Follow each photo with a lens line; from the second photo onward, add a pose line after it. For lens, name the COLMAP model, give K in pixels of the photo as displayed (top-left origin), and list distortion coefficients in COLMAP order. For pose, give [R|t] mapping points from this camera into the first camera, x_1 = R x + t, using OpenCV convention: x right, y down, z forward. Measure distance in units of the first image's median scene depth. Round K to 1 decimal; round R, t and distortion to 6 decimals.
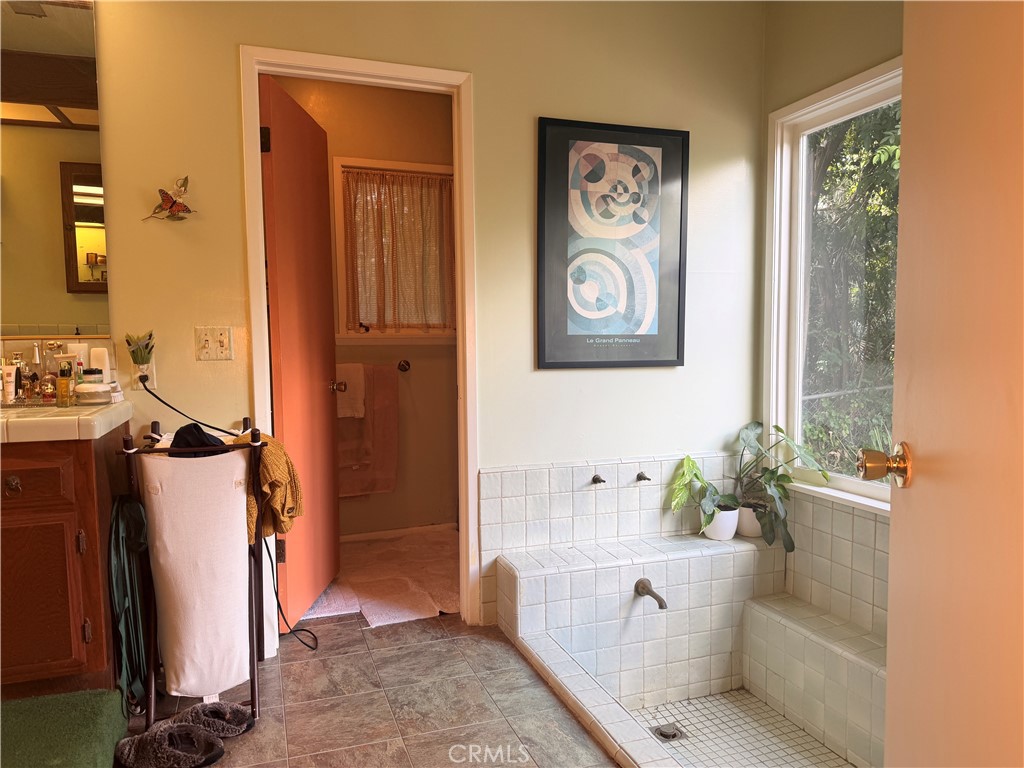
lens RADIAL K [[723.7, 0, 516.3], [0, 723.7, 386.9], [0, 0, 1]] dist [-0.000923, -0.002813]
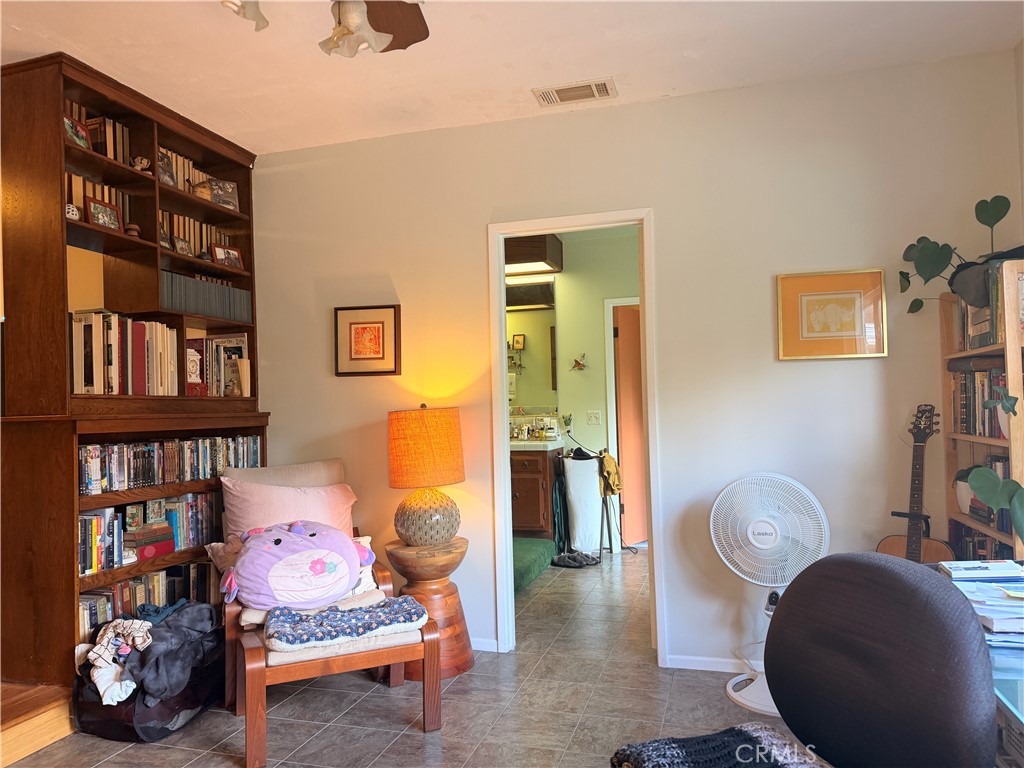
lens RADIAL K [[723.7, 0, 512.4], [0, 723.7, 387.3], [0, 0, 1]] dist [-0.000923, -0.002813]
pose [[0.803071, -0.026535, -0.595292, 0.956088], [-0.024842, 0.996649, -0.077938, 0.041018], [0.595365, 0.077378, 0.799720, -1.322719]]
